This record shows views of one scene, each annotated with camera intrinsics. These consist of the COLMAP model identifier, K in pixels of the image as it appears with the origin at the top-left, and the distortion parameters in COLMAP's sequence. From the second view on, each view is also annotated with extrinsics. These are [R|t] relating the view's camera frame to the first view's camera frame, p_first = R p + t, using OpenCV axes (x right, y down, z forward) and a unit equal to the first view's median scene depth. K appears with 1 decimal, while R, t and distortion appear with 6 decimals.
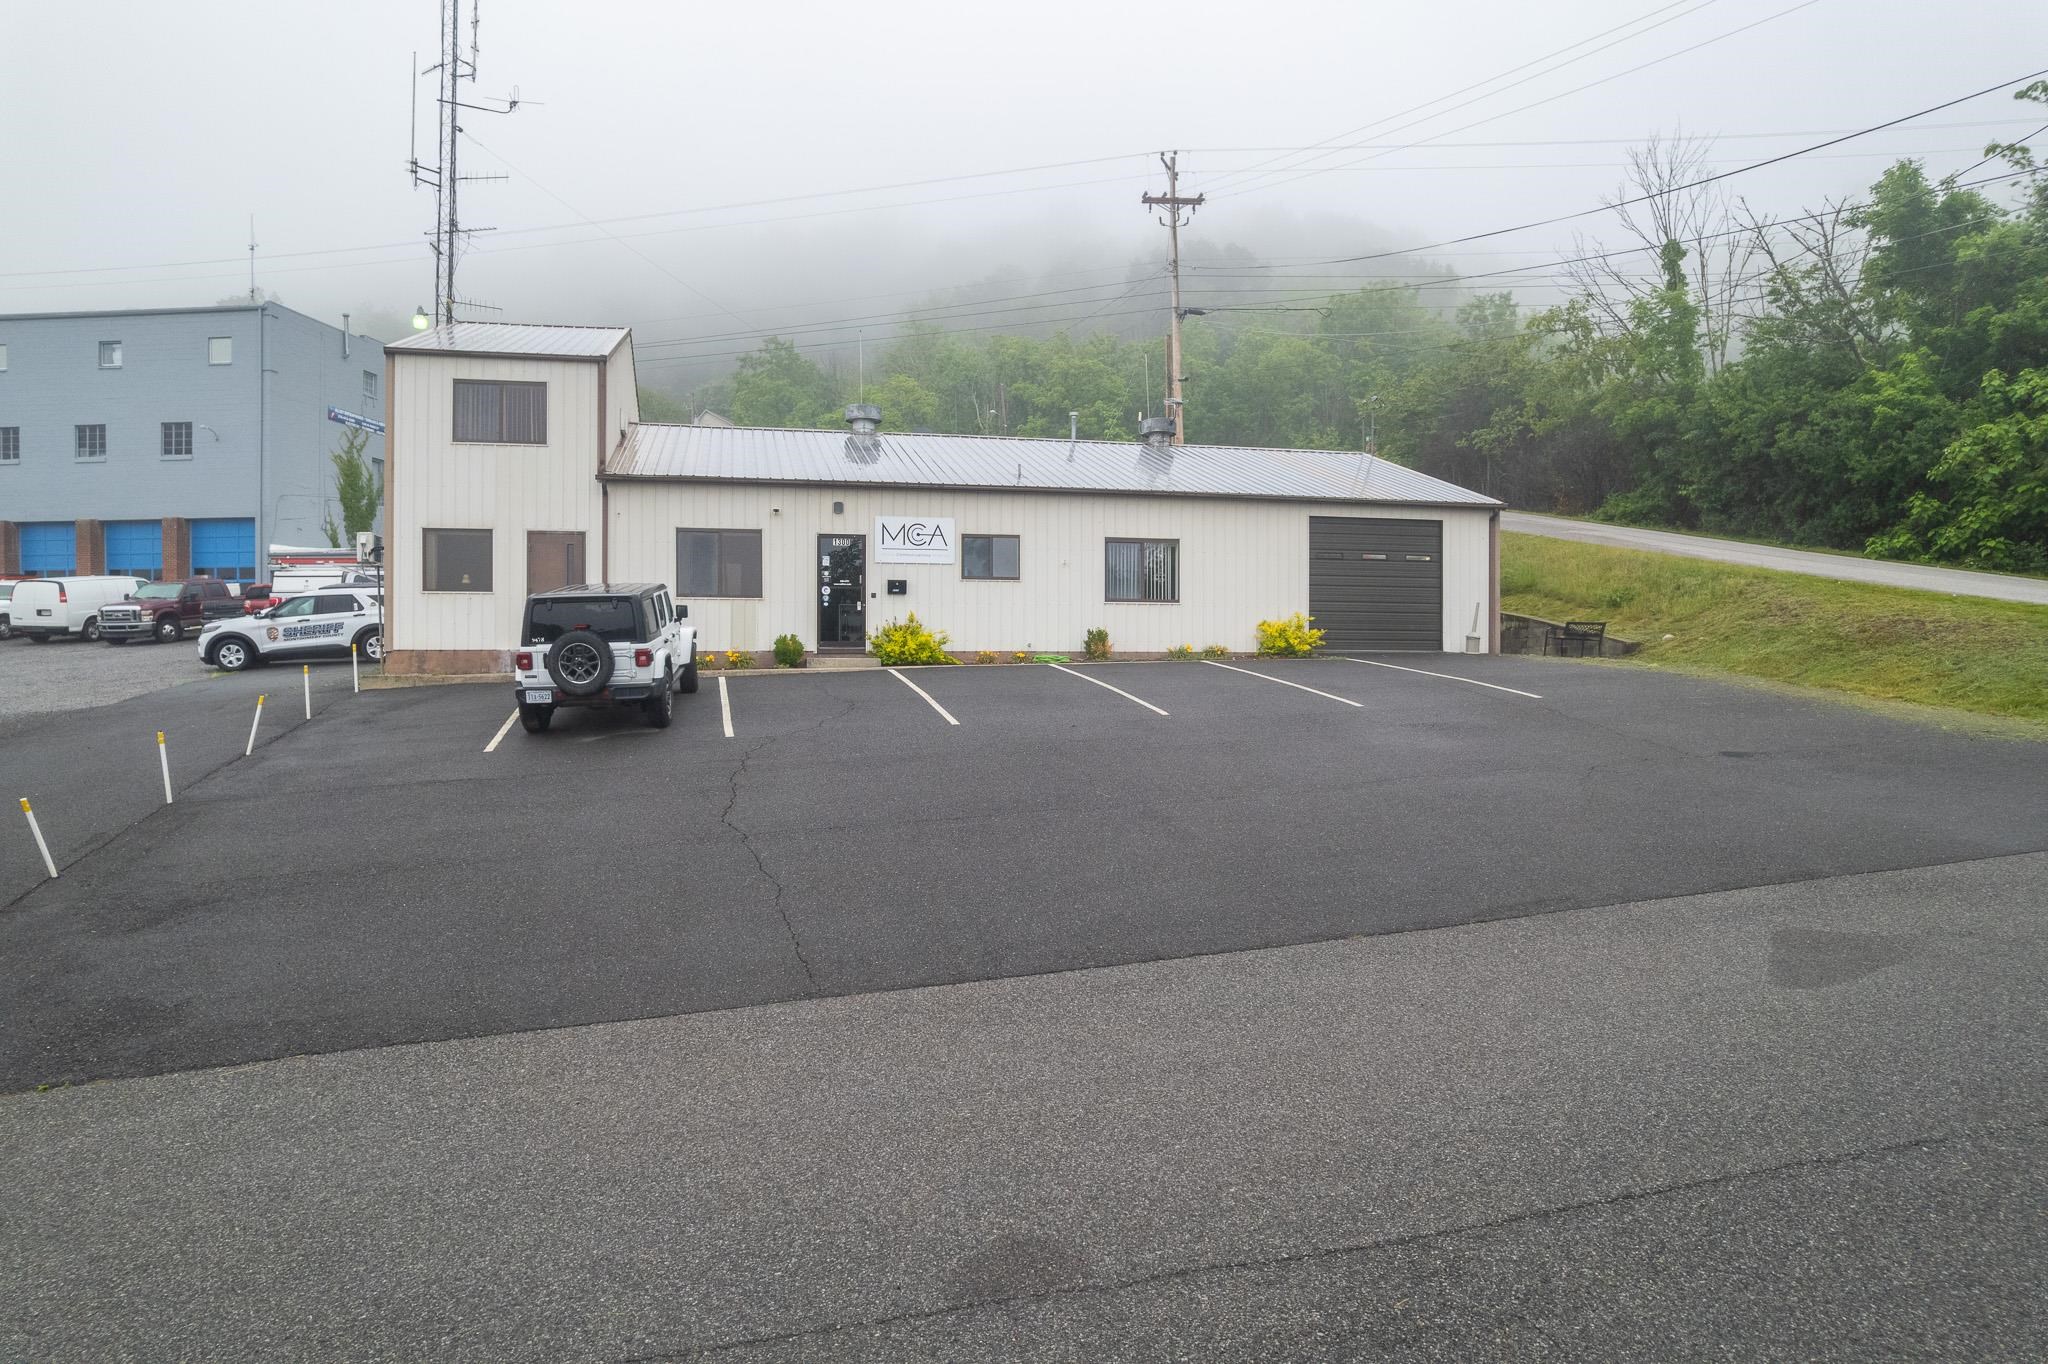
lens RADIAL K [[1315.3, 0, 1024.6], [0, 1315.3, 685.1], [0, 0, 1]] dist [-0.087264, 0.085839]
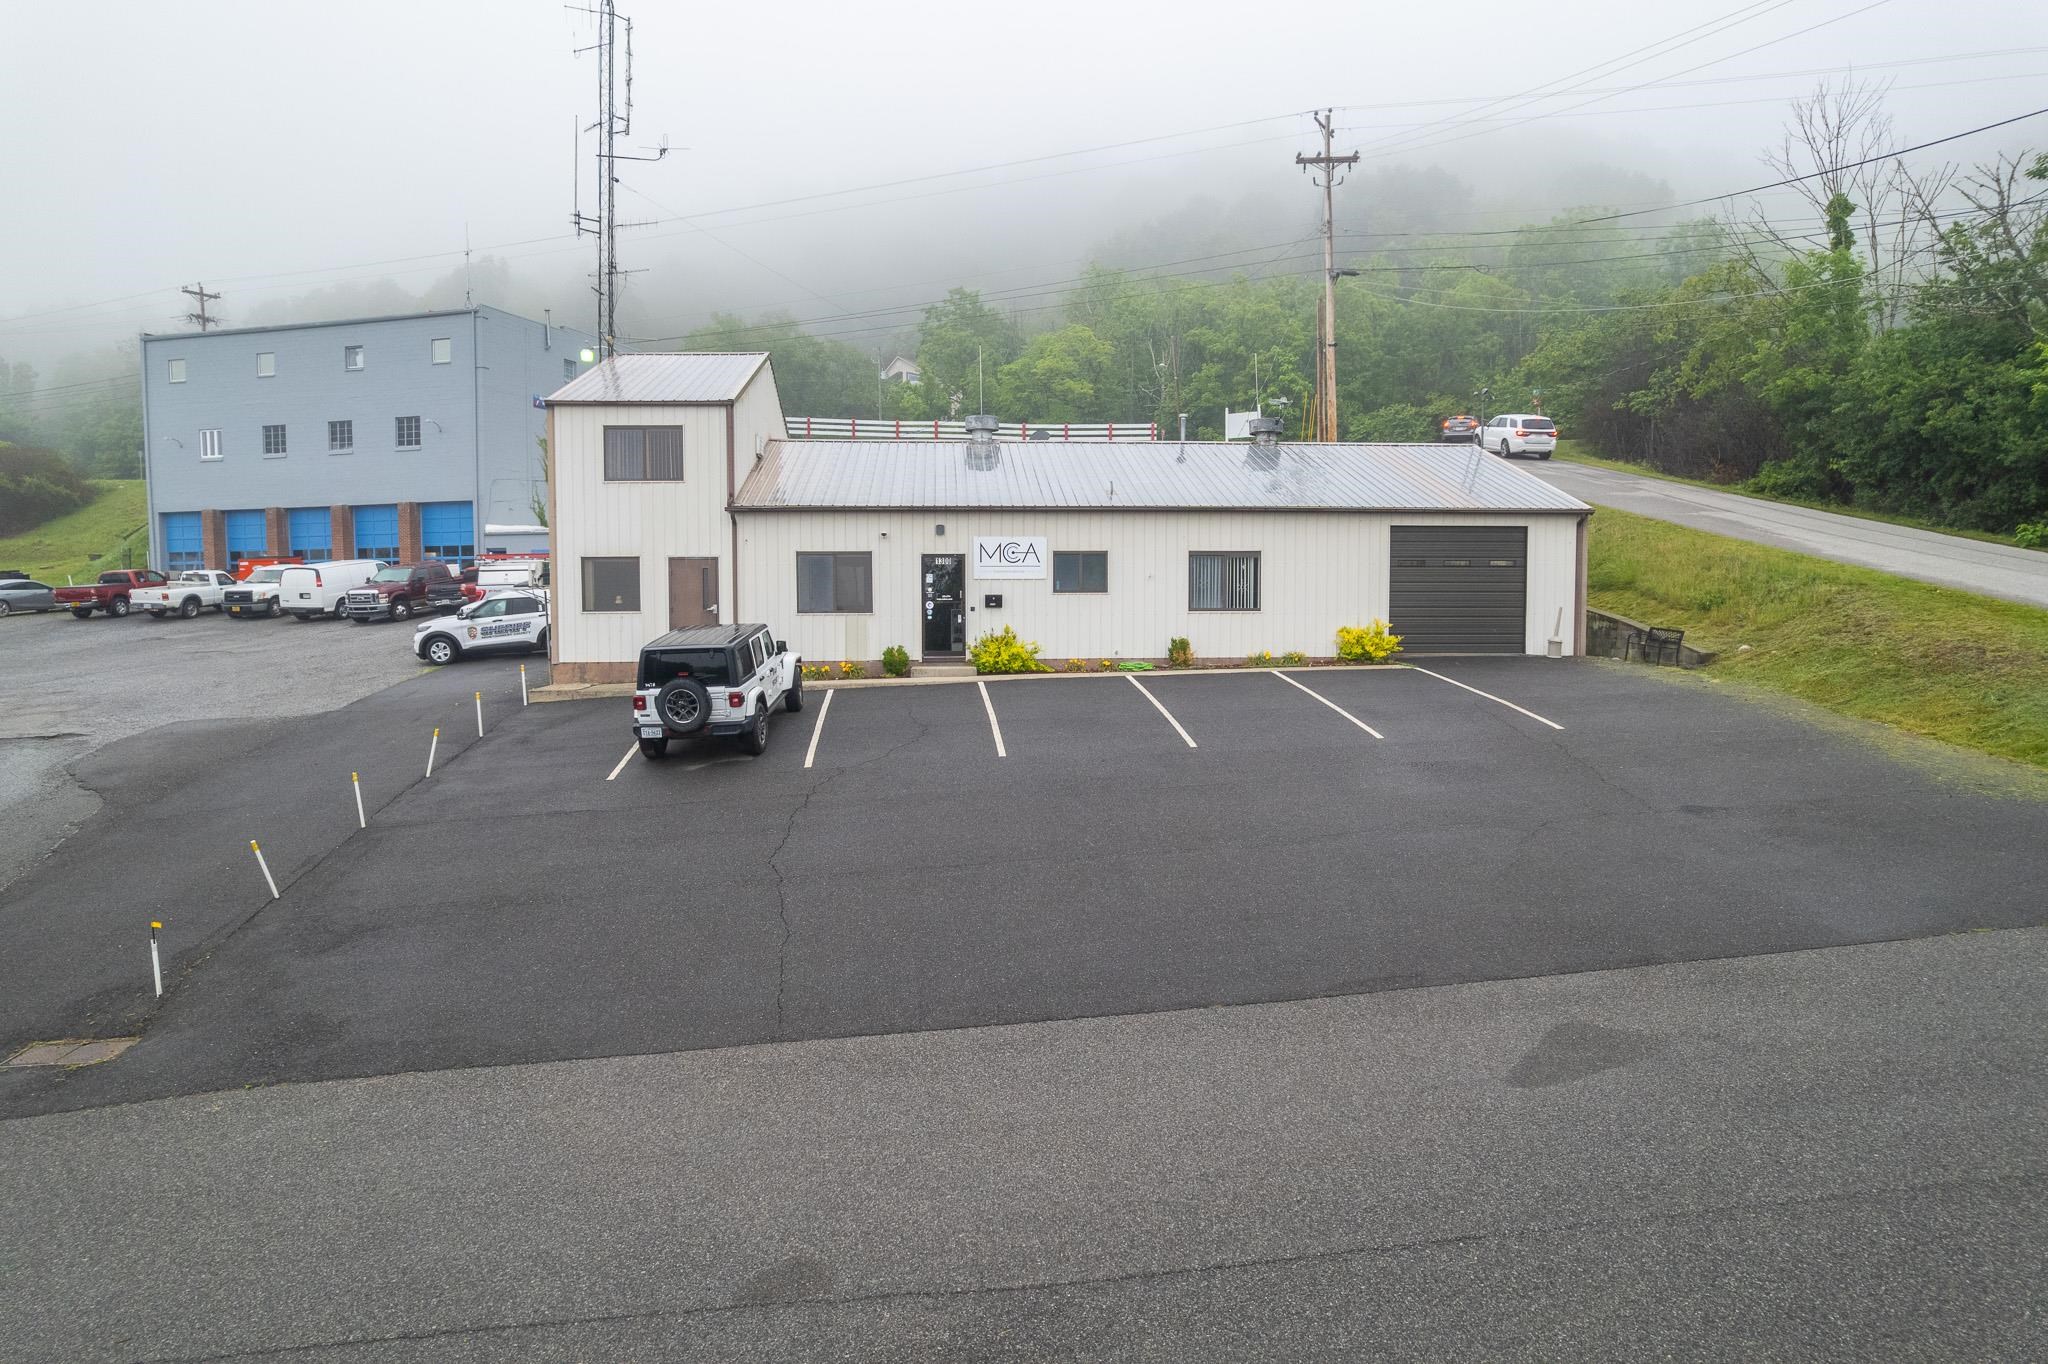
lens RADIAL K [[1313.0, 0, 1024.1], [0, 1313.0, 687.2], [0, 0, 1]] dist [-0.082575, 0.077298]
pose [[0.987779, 0.007262, -0.155693, 0.089193], [0.001878, 0.998287, 0.058478, -0.060153], [0.155851, -0.058056, 0.986073, -0.074137]]
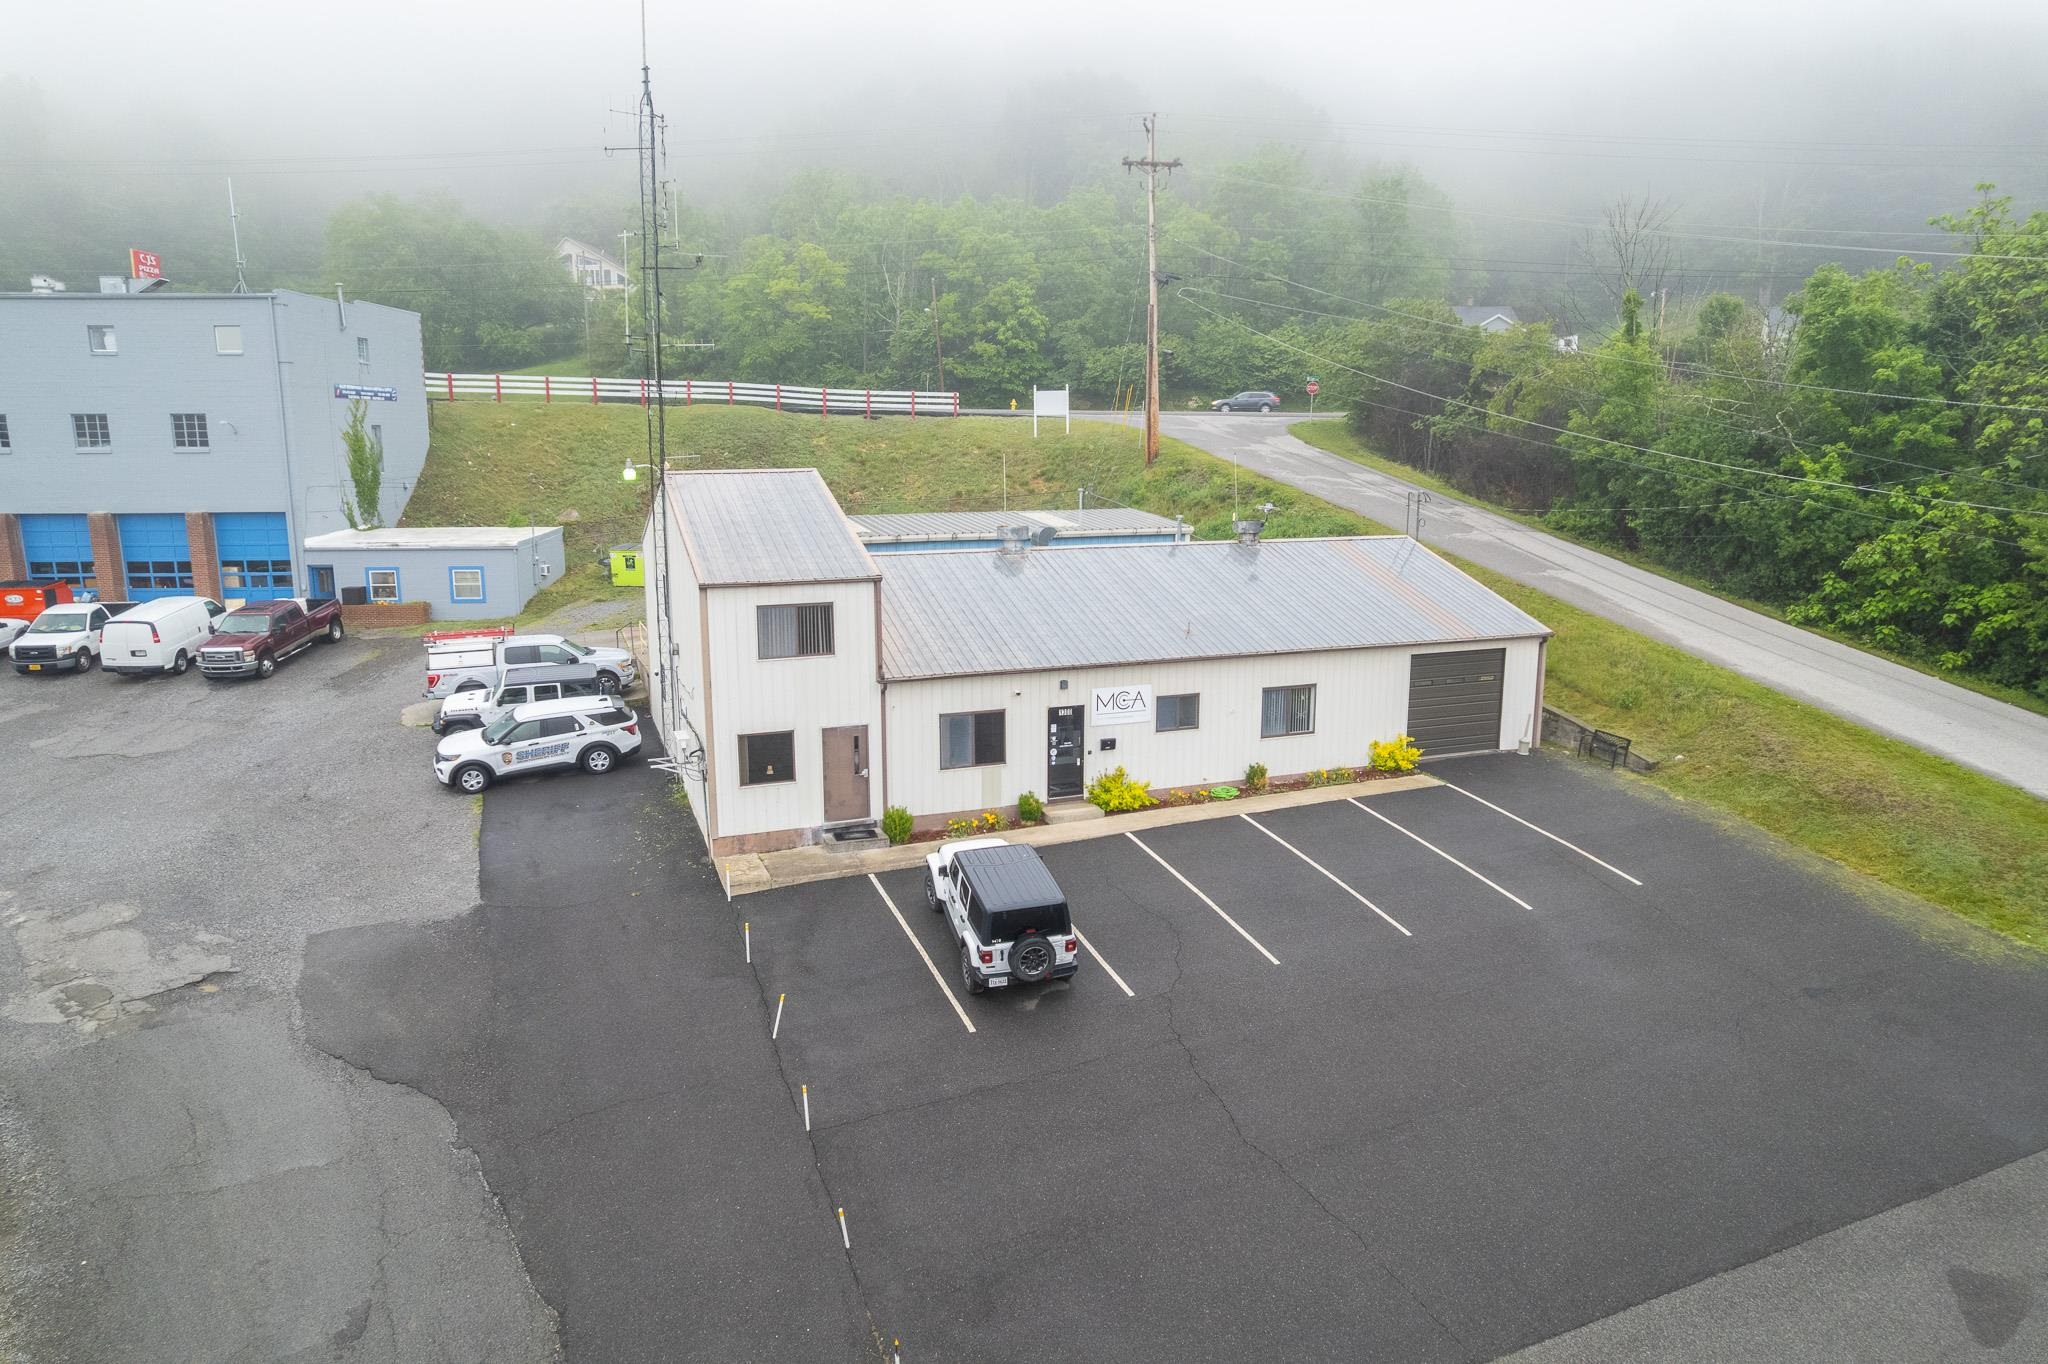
lens RADIAL K [[1314.1, 0, 1024.0], [0, 1314.1, 682.0], [0, 0, 1]] dist [-0.082319, 0.077244]
pose [[0.989394, -0.028424, 0.142446, -0.312108], [0.002981, 0.984433, 0.175734, -0.311986], [-0.145224, -0.173445, 0.974077, -0.151192]]
